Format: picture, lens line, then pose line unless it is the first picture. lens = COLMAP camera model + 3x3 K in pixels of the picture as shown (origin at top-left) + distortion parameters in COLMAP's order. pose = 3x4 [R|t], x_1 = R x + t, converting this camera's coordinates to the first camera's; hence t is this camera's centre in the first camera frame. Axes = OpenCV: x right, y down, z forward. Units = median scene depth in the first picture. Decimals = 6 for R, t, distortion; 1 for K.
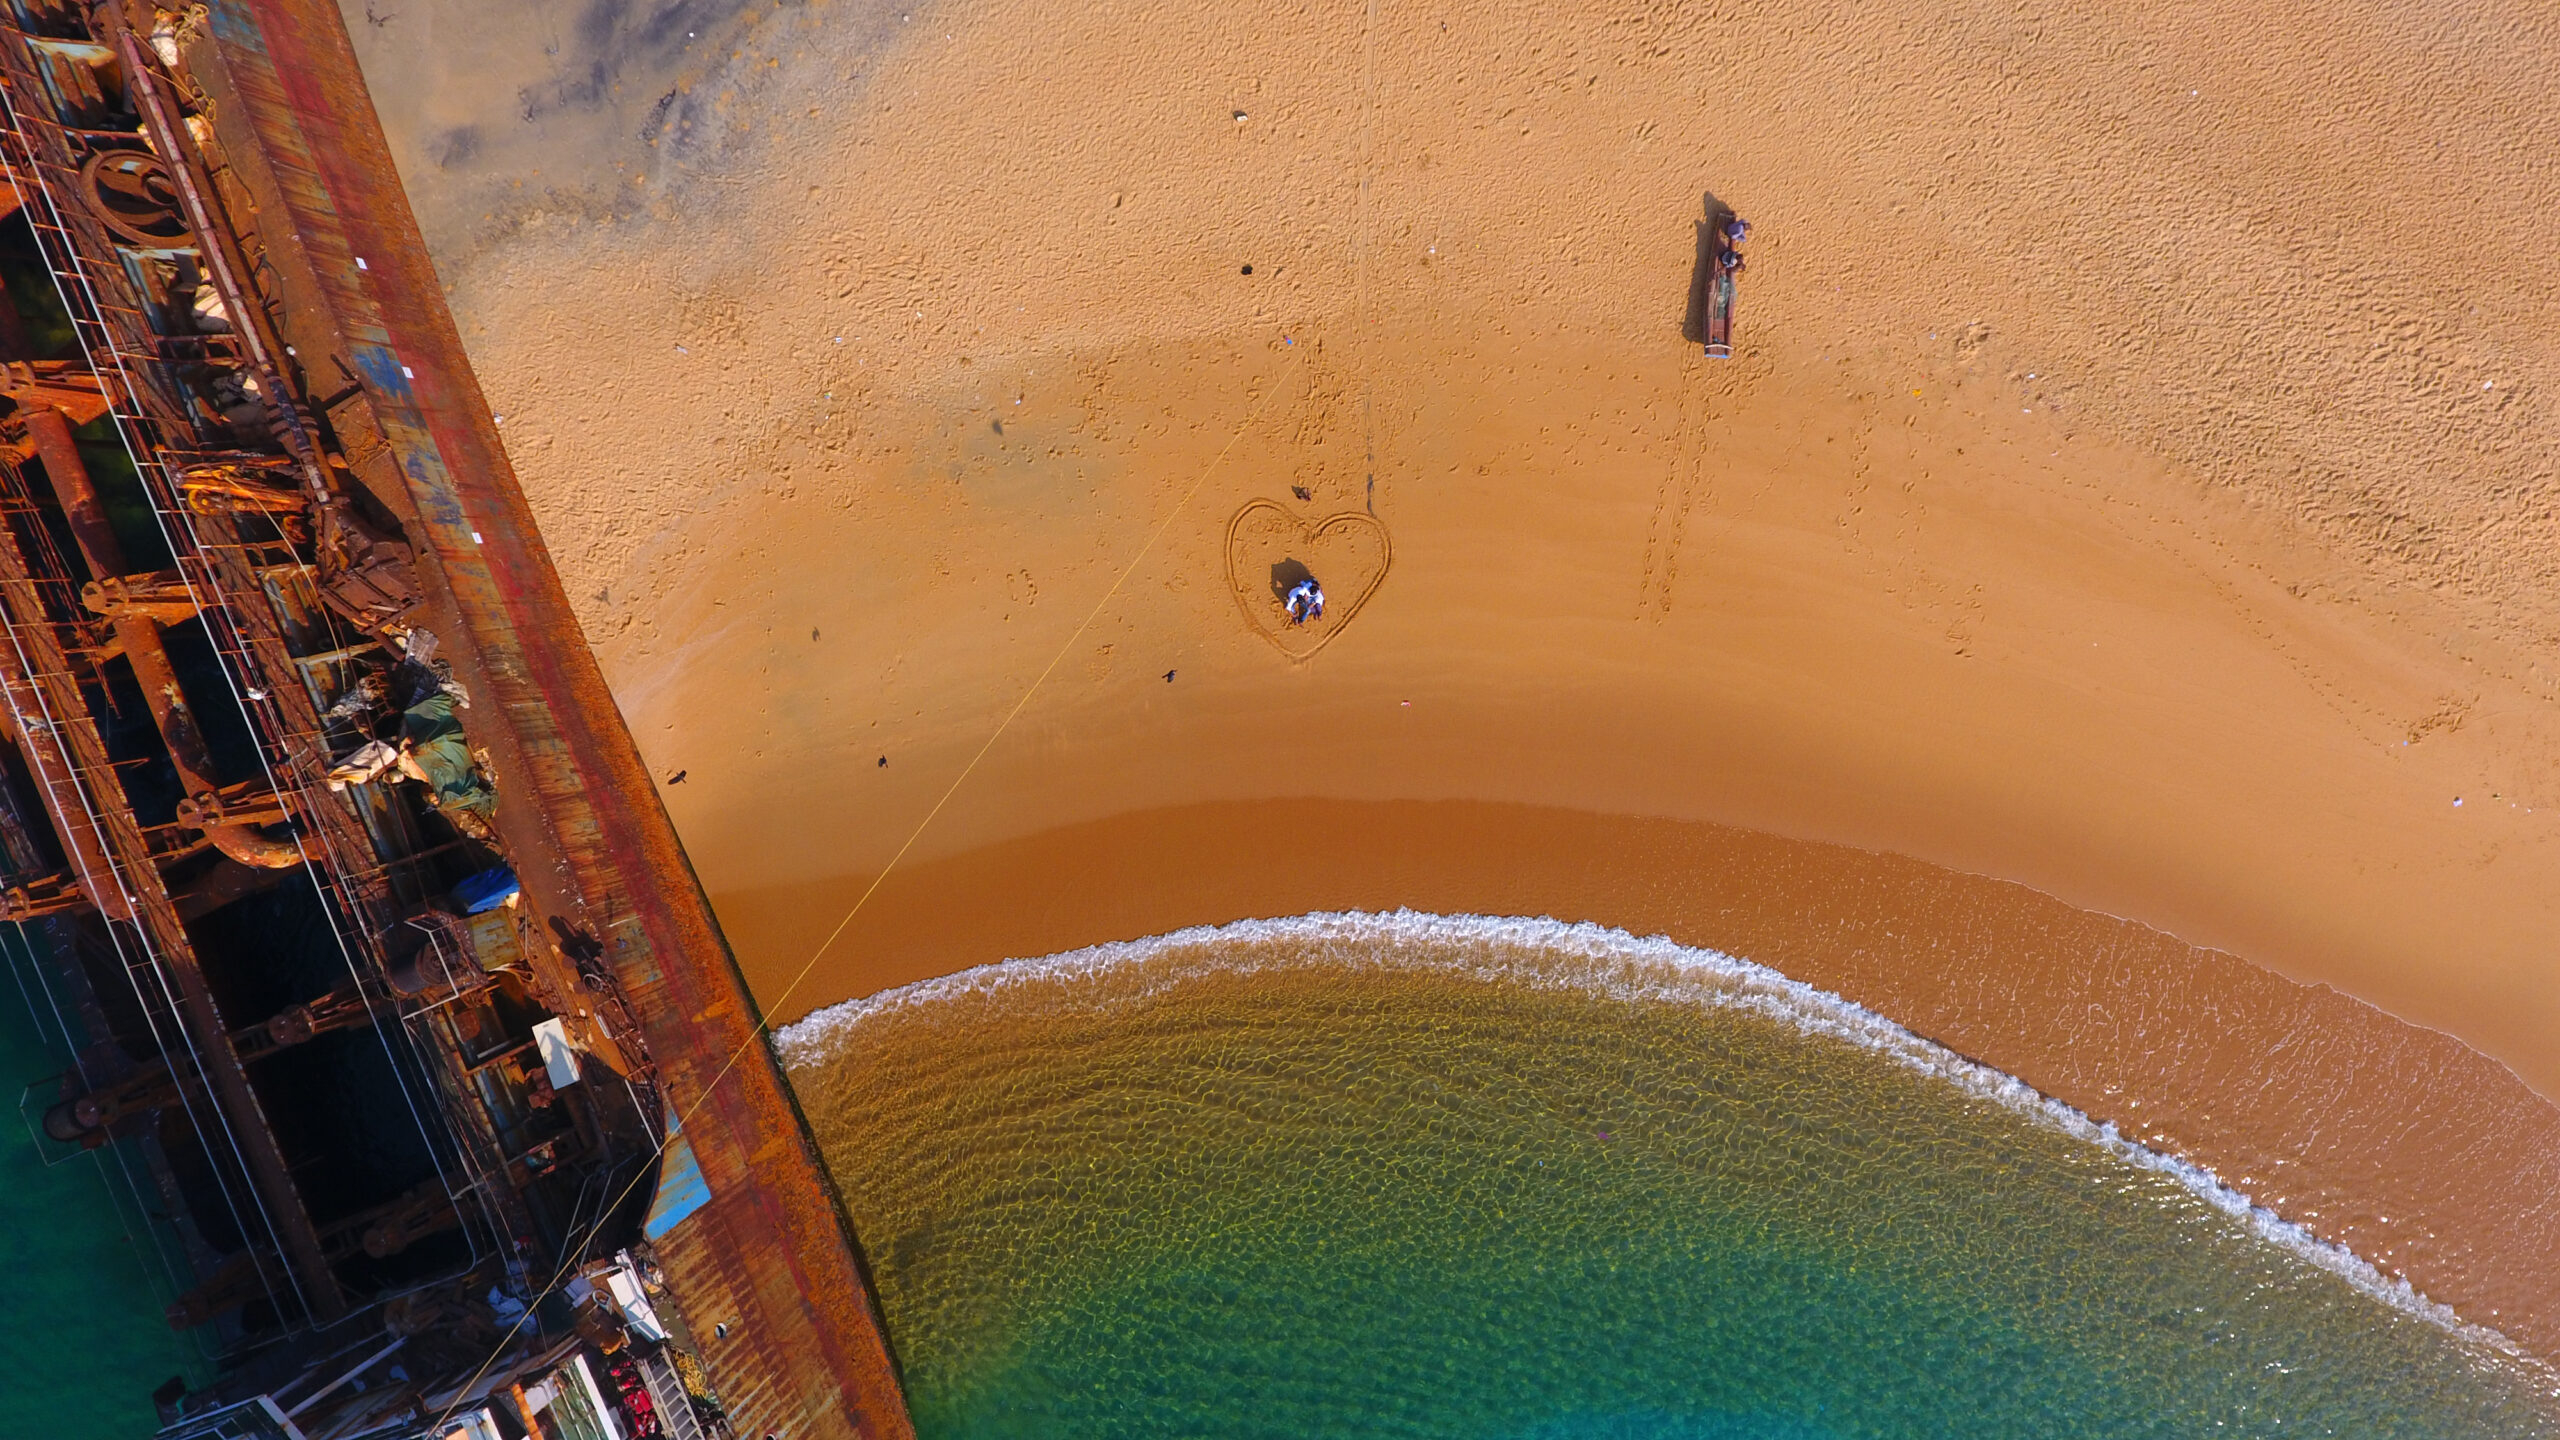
lens RADIAL K [[1489.6, 0, 1280.9], [0, 1489.6, 719.9], [0, 0, 1]] dist [-0.005100, -0.000784]
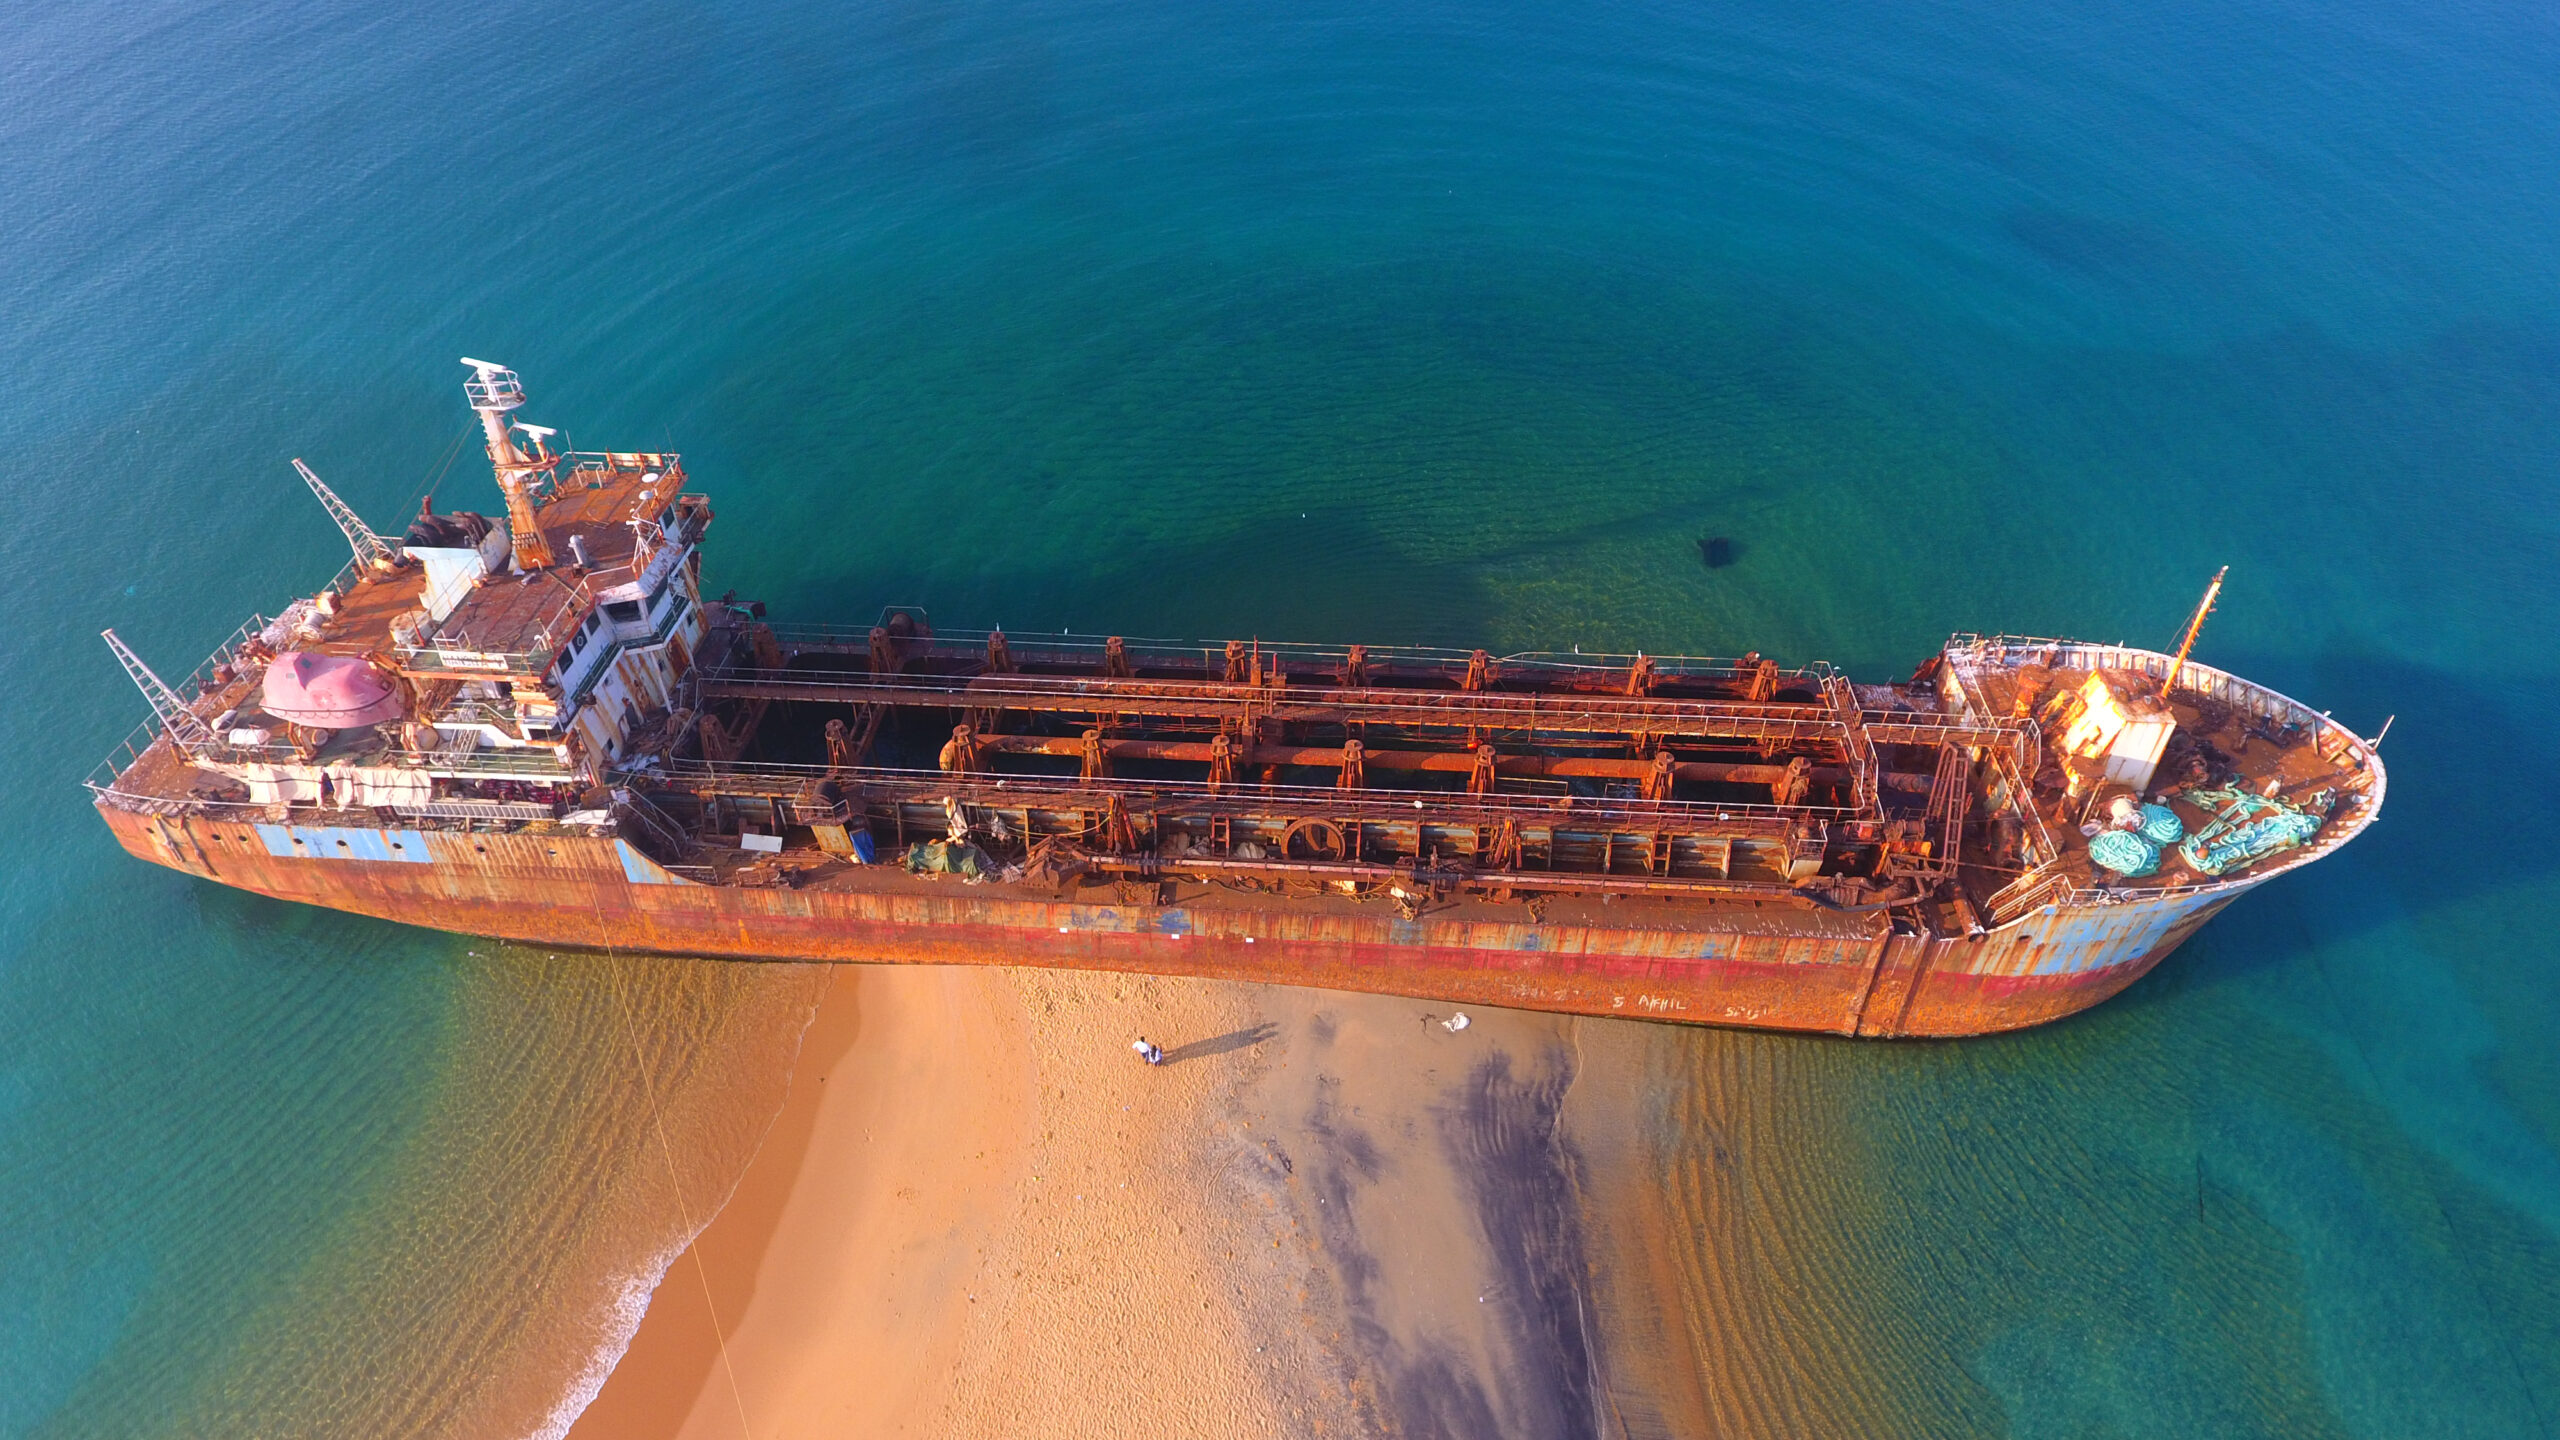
lens RADIAL K [[1489.6, 0, 1280.4], [0, 1489.6, 718.0], [0, 0, 1]] dist [-0.005100, -0.000784]
pose [[-0.439449, 0.725773, -0.529280, 0.034824], [-0.898174, -0.363538, 0.247232, -0.657604], [-0.012980, 0.584032, 0.811627, -0.434337]]
